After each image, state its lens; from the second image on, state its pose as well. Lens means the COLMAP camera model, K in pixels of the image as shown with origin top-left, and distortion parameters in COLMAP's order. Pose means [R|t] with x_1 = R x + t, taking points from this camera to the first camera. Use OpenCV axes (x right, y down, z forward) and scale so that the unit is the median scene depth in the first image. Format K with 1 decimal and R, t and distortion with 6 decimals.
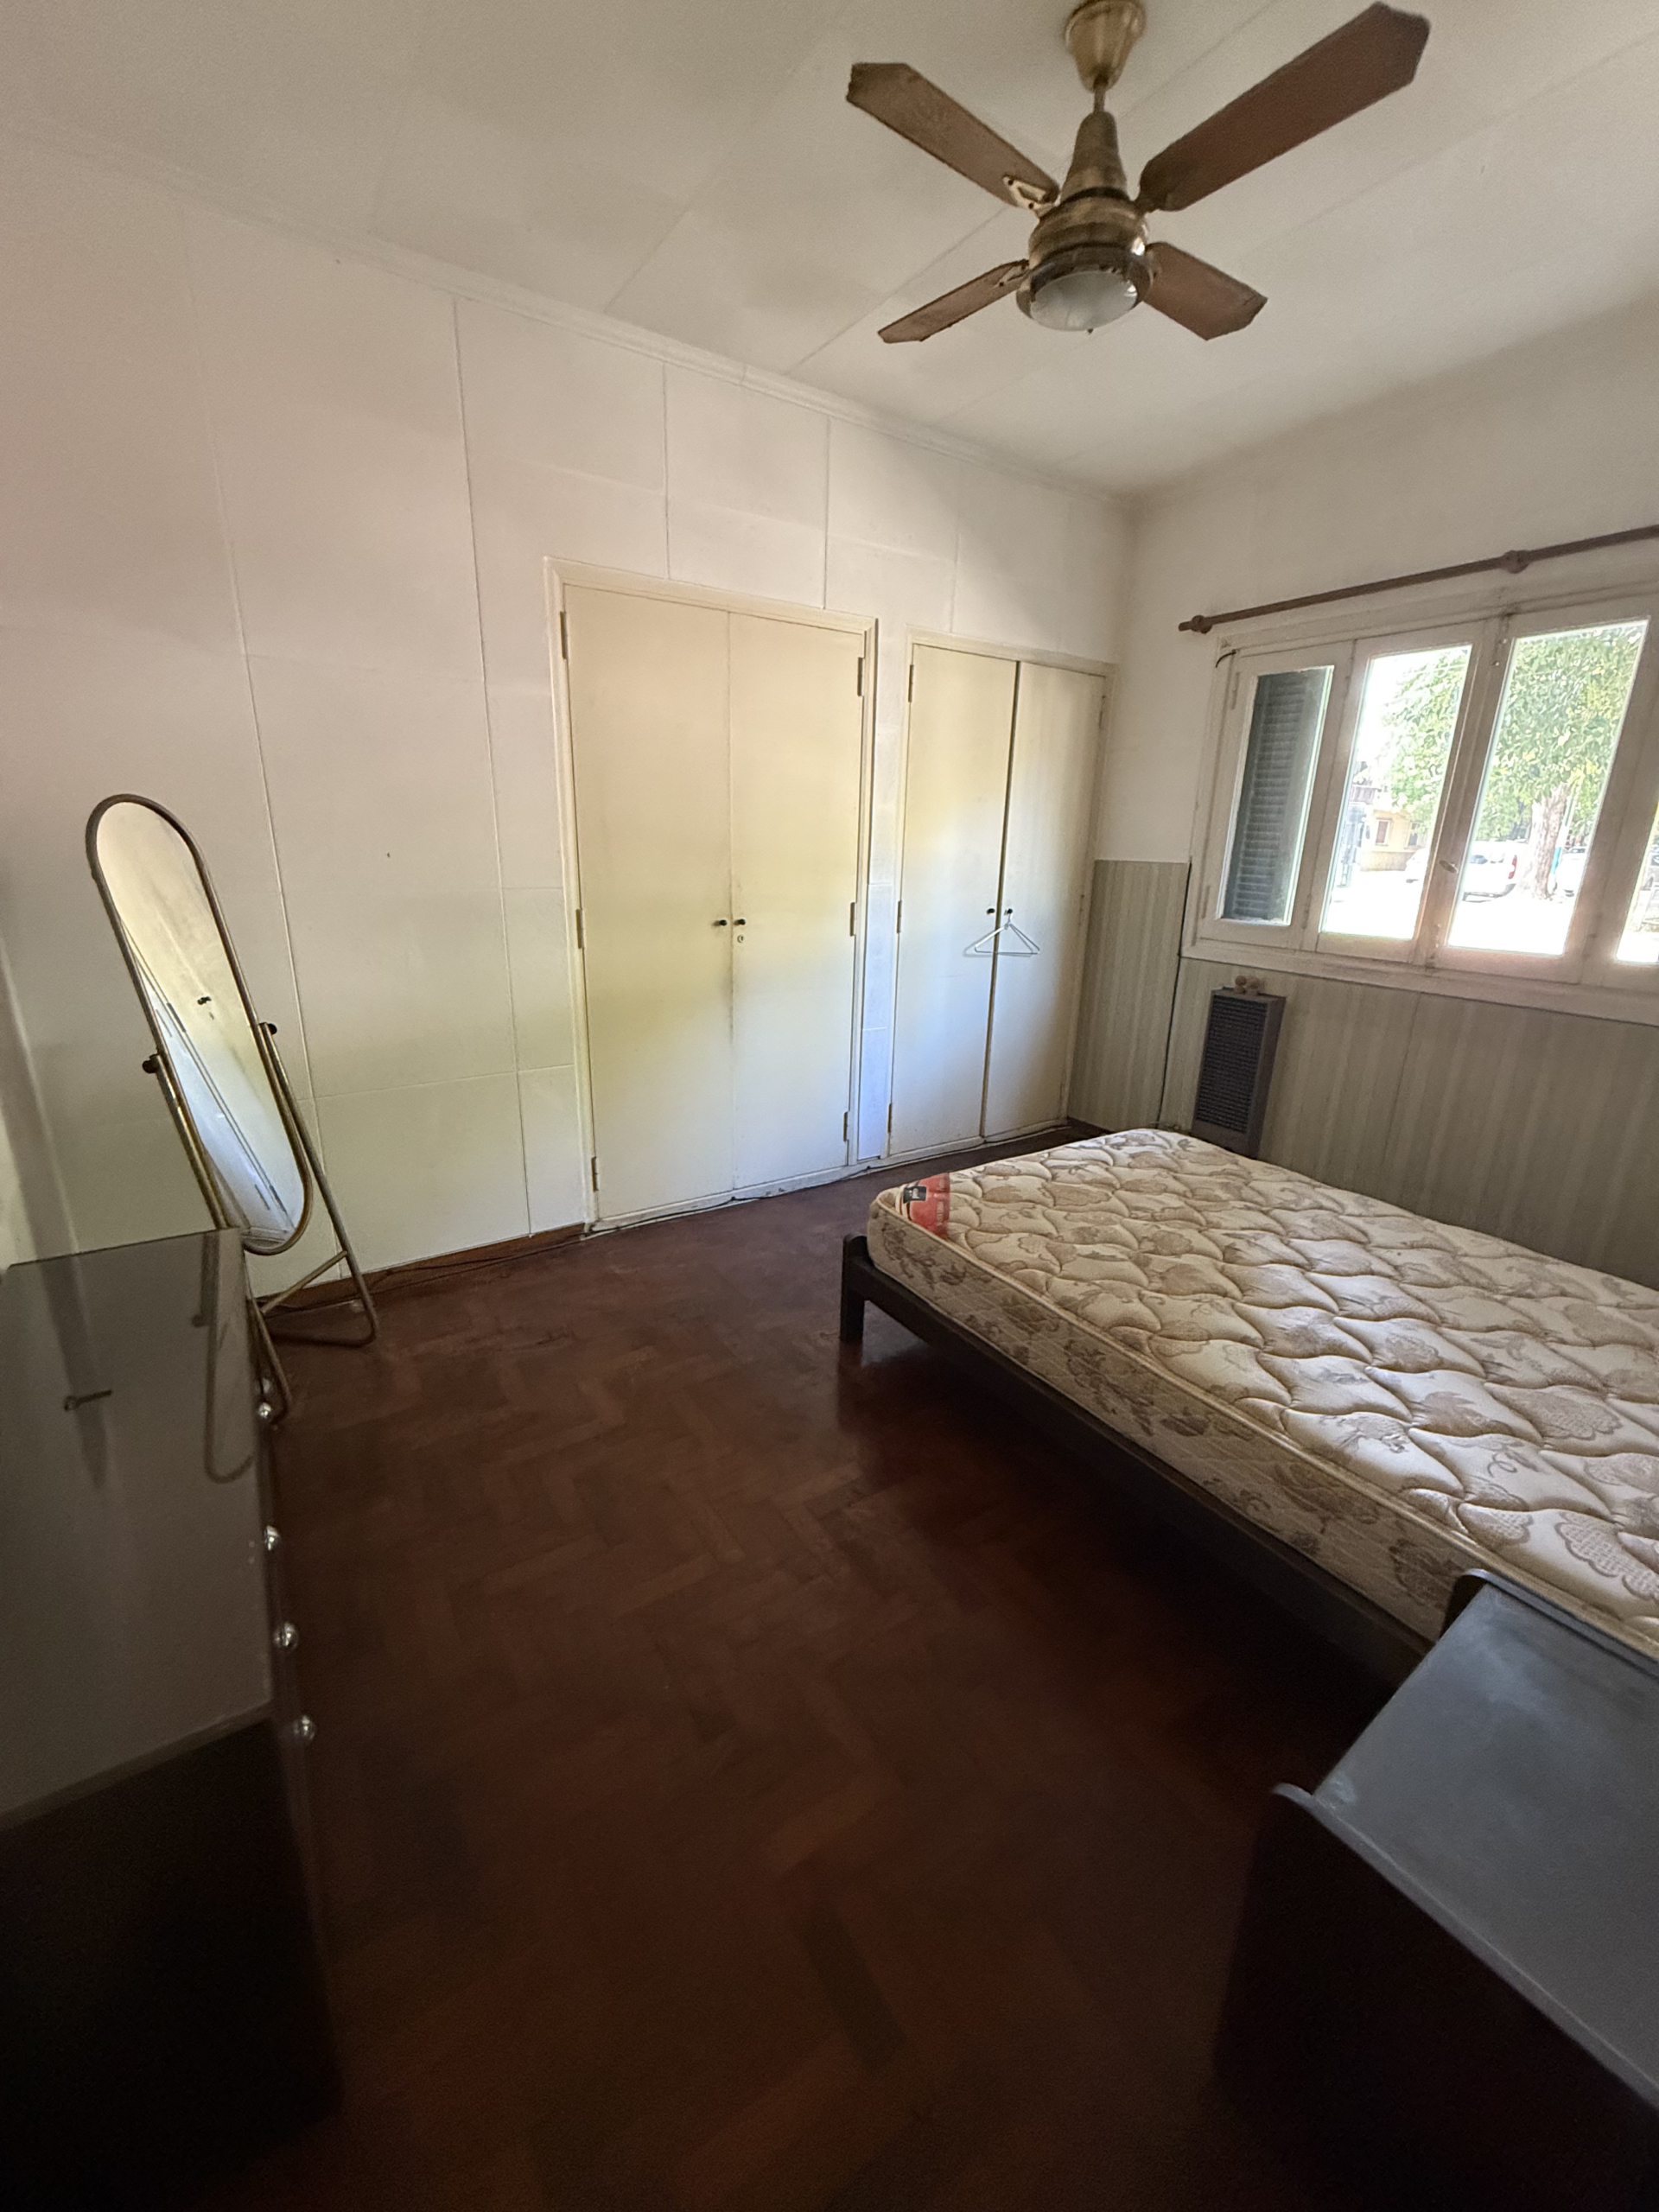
lens RADIAL K [[884.0, 0, 825.3], [0, 884.0, 1100.0], [0, 0, 1]] dist [-0.000329, 0.000085]
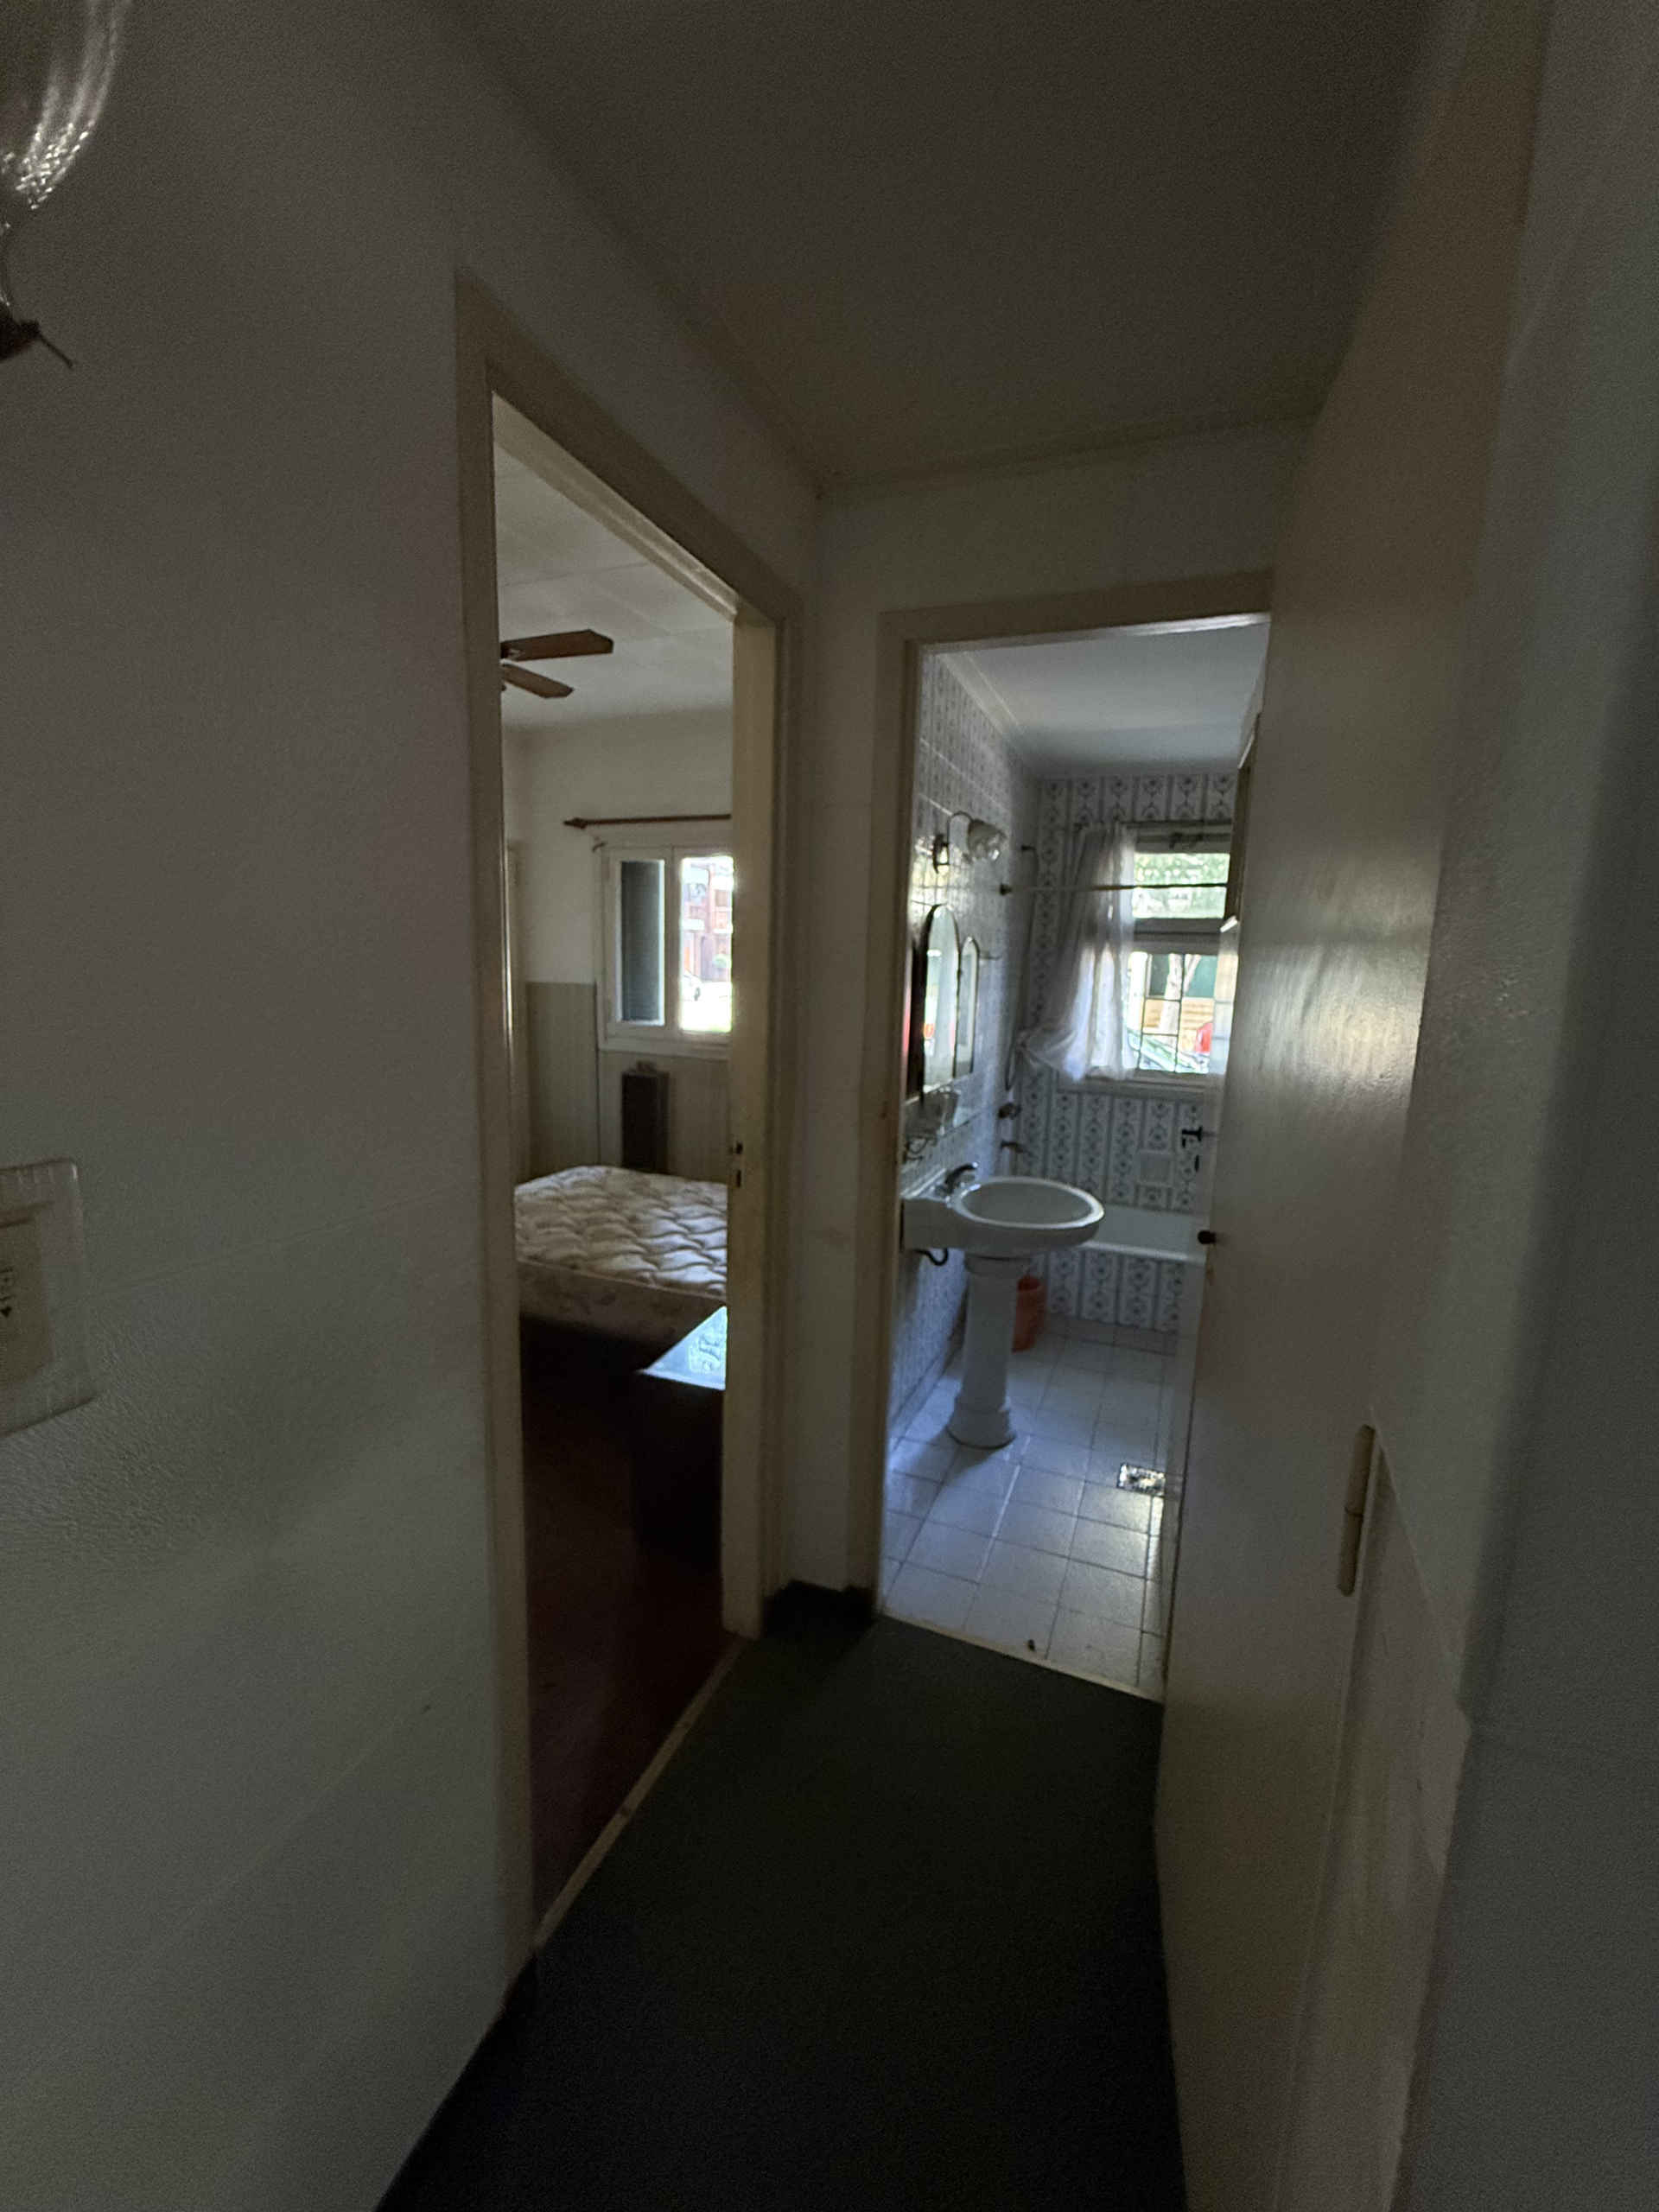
lens RADIAL K [[884.4, 0, 834.8], [0, 884.4, 1102.5], [0, 0, 1]] dist [-0.000303, 0.000048]
pose [[0.822551, -0.083799, 0.562484, -0.124632], [0.151308, 0.985681, -0.074418, 0.126033], [-0.548194, 0.146321, 0.823452, -0.530805]]
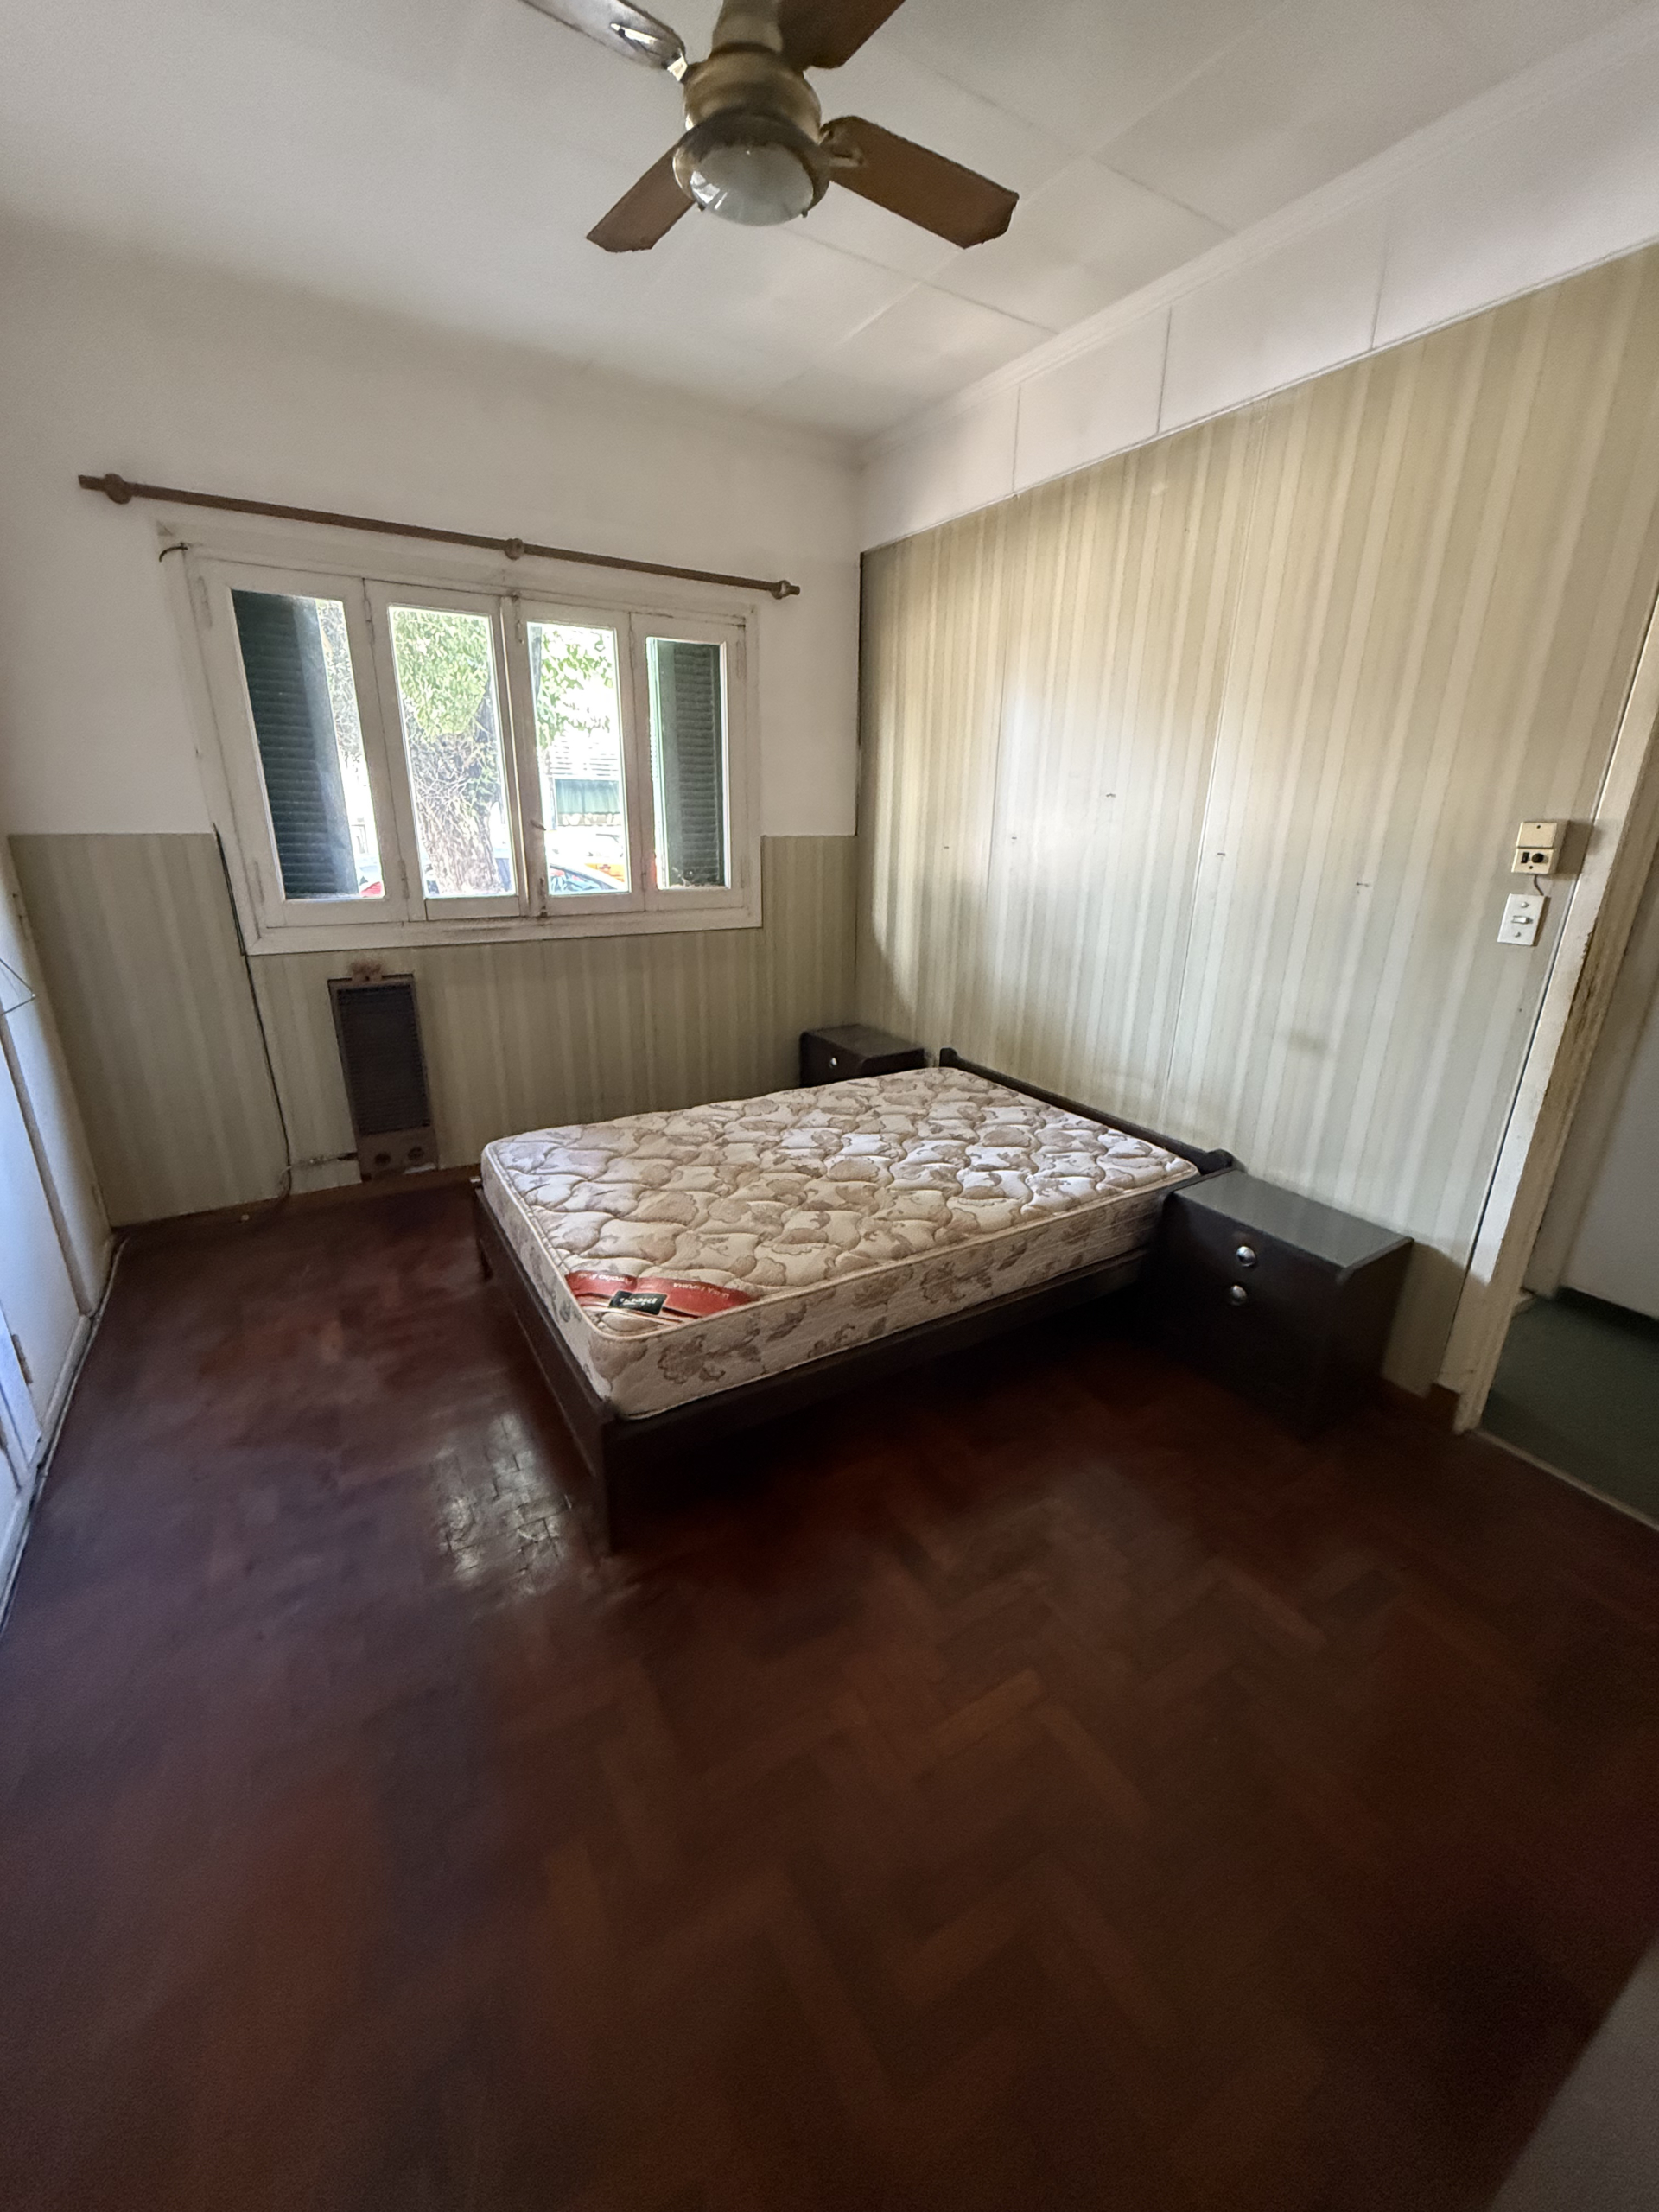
lens RADIAL K [[884.4, 0, 834.8], [0, 884.4, 1102.5], [0, 0, 1]] dist [-0.000303, 0.000048]
pose [[0.036525, -0.343281, 0.938522, -0.555882], [0.271461, 0.907244, 0.321276, -0.250498], [-0.961756, 0.243037, 0.126324, 0.717497]]
